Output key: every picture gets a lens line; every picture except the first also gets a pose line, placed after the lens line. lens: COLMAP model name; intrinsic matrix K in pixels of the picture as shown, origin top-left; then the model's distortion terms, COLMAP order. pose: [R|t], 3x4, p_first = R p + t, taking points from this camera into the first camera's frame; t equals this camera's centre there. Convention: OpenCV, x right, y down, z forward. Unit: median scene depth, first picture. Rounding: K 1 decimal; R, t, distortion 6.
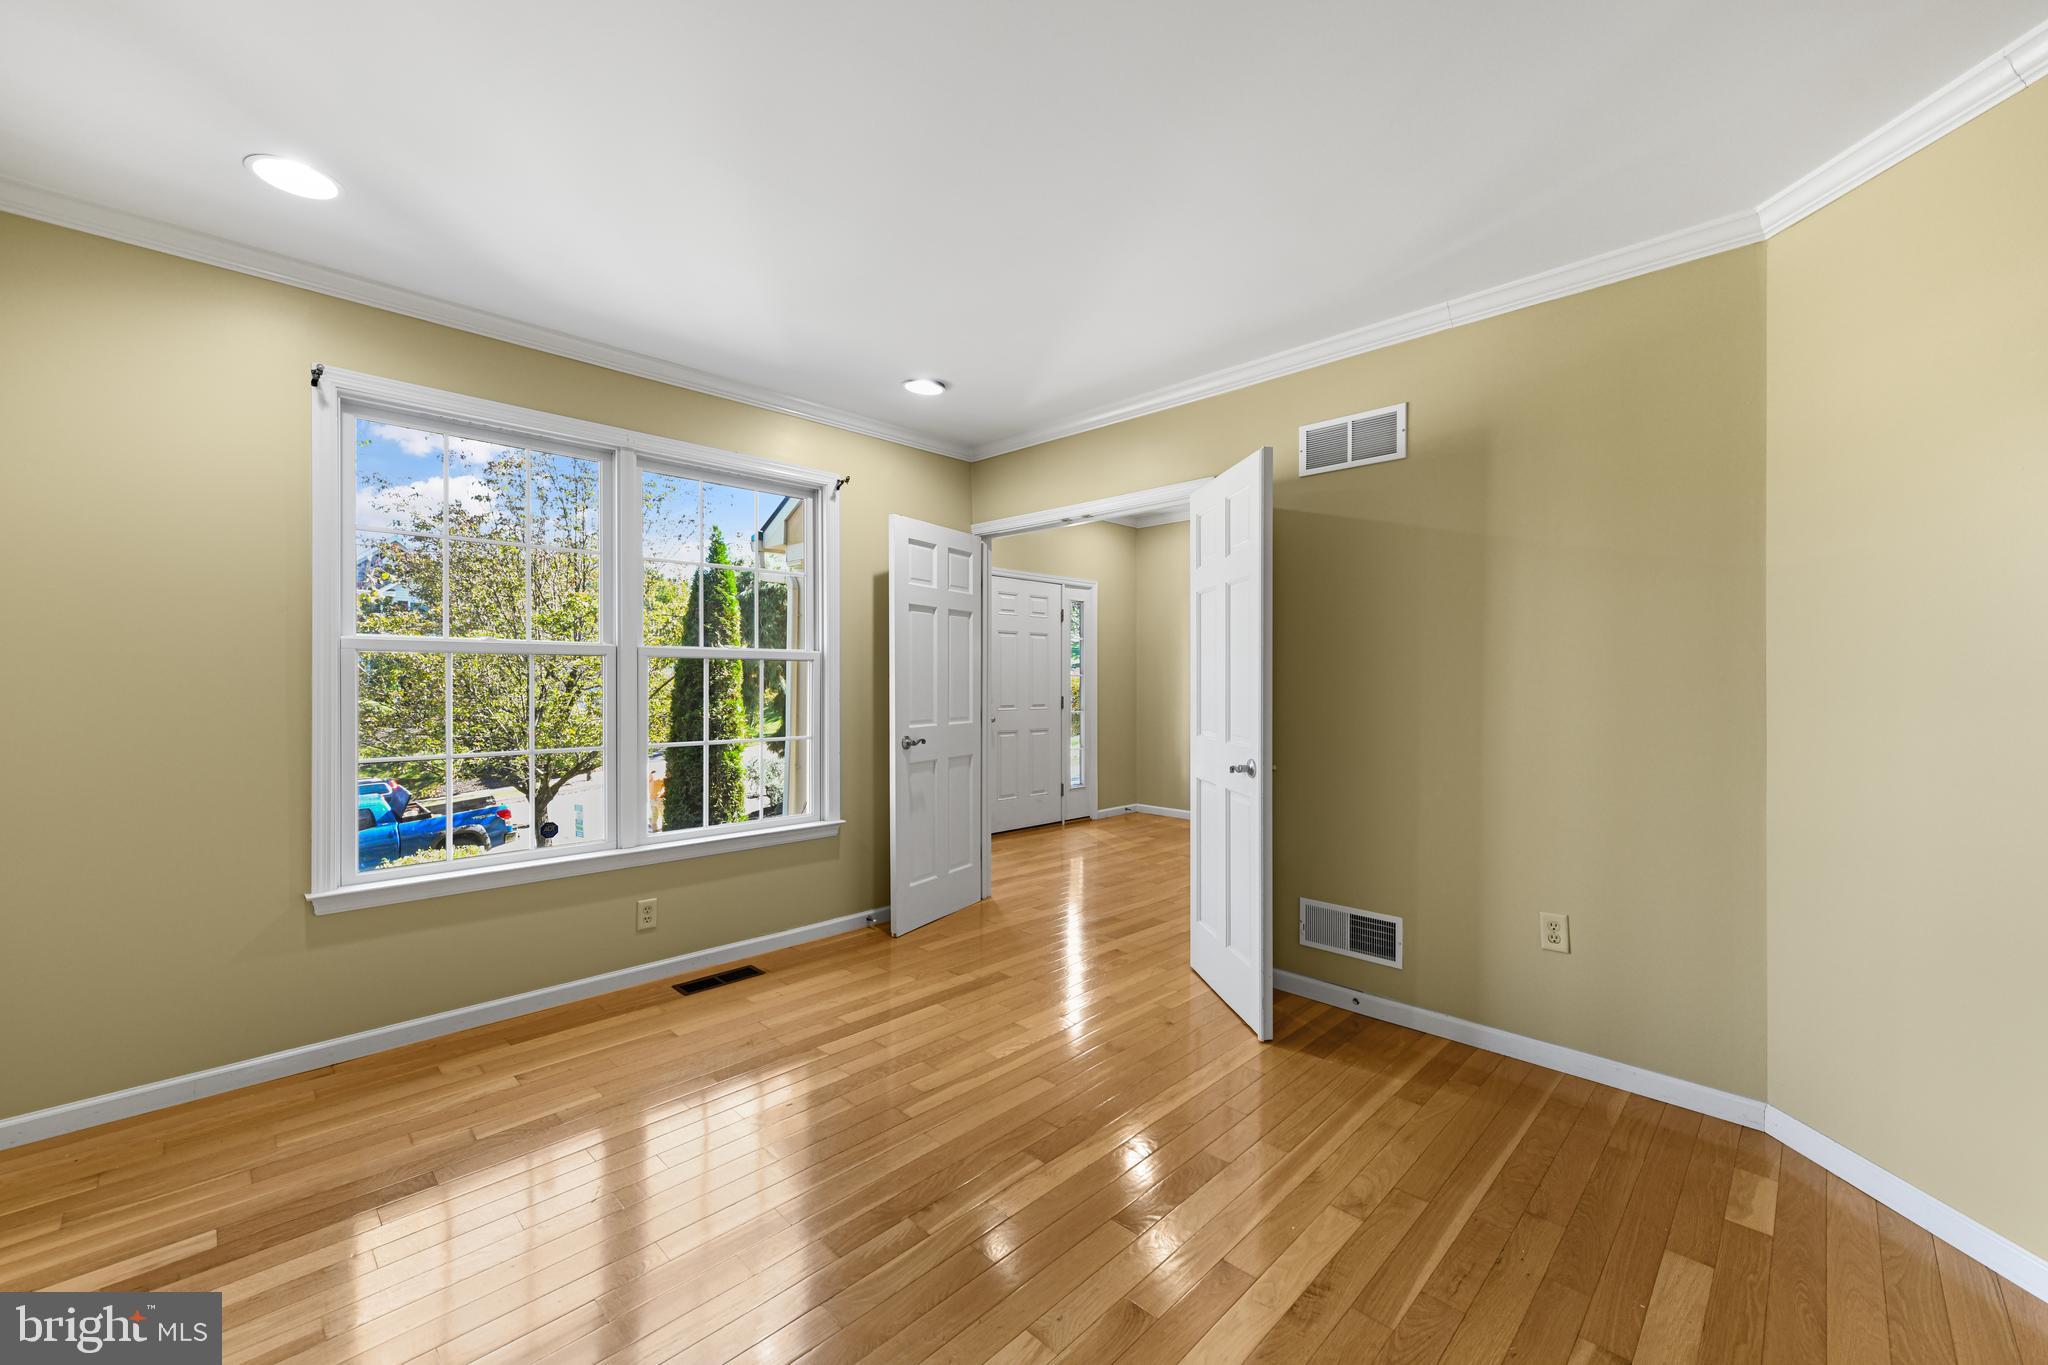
lens RADIAL K [[810.0, 0, 1024.0], [0, 810.0, 682.5], [0, 0, 1]] dist [0.000703, 0.000004]
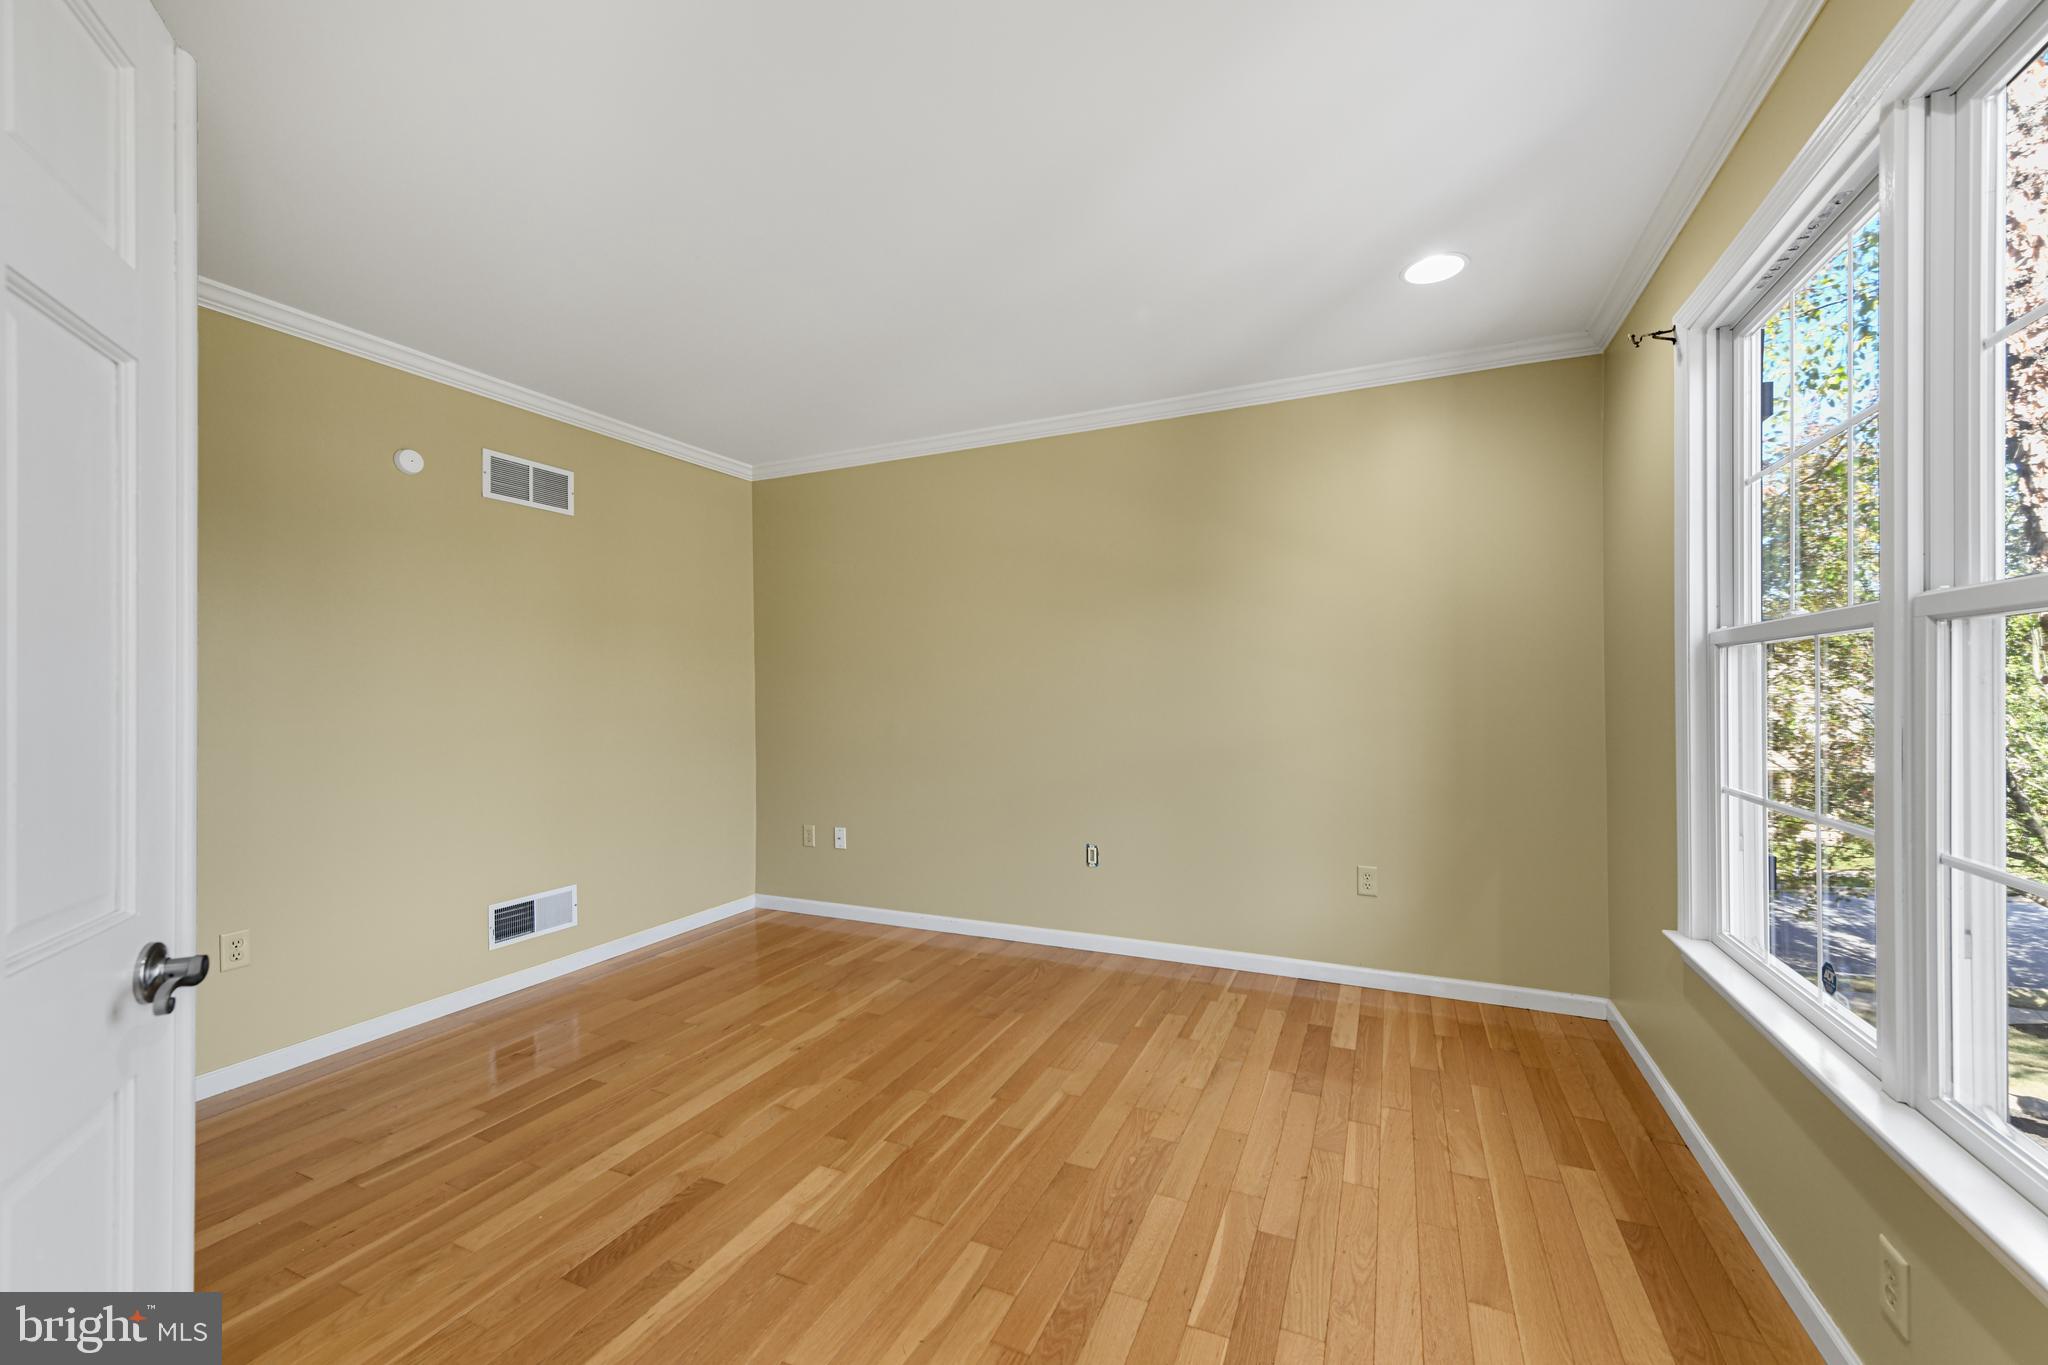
lens RADIAL K [[810.0, 0, 1024.0], [0, 810.0, 682.5], [0, 0, 1]] dist [0.000703, 0.000004]
pose [[-0.934904, 0.000920, -0.354900, 0.087760], [0.002585, 0.999988, -0.004217, -0.006142], [0.354892, -0.004860, -0.934895, 1.627156]]
